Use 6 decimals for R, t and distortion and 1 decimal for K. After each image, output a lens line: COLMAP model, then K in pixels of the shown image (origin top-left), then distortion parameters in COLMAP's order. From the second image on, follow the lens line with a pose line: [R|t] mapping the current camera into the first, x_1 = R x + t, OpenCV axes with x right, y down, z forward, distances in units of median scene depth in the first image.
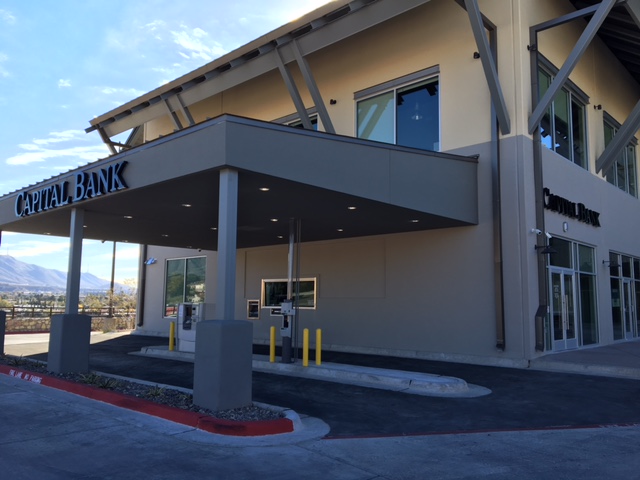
lens RADIAL K [[538.2, 0, 321.9], [0, 538.2, 248.6], [0, 0, 1]] dist [0.058753, -0.084889]
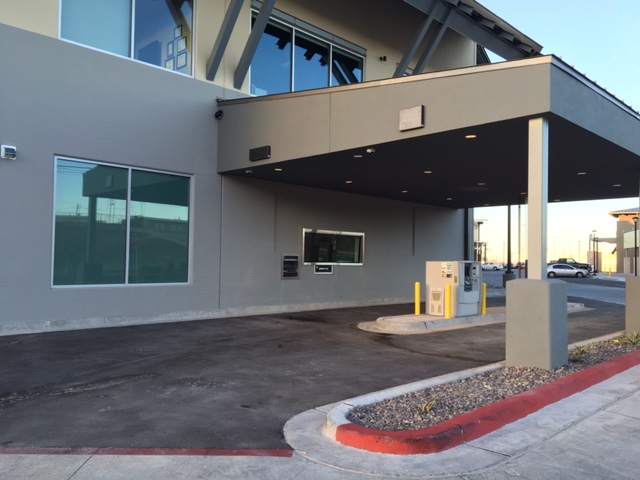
lens RADIAL K [[538.2, 0, 321.9], [0, 538.2, 248.6], [0, 0, 1]] dist [0.058753, -0.084889]
pose [[0.031918, 0.010098, 0.999439, -1.264139], [-0.117399, 0.993065, -0.006285, 0.125514], [-0.992572, -0.117133, 0.032882, 1.341418]]
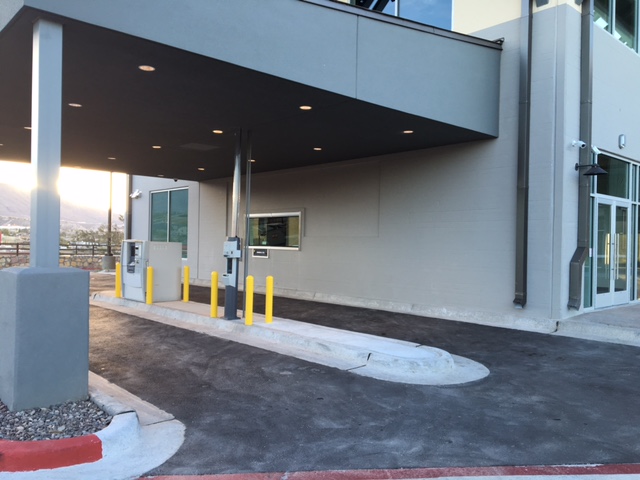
lens RADIAL K [[538.2, 0, 321.9], [0, 538.2, 248.6], [0, 0, 1]] dist [0.058753, -0.084889]
pose [[0.996337, 0.009416, -0.084989, 0.117546], [0.000028, 0.993883, 0.110435, 0.025281], [0.085509, -0.110033, 0.990243, 0.241456]]
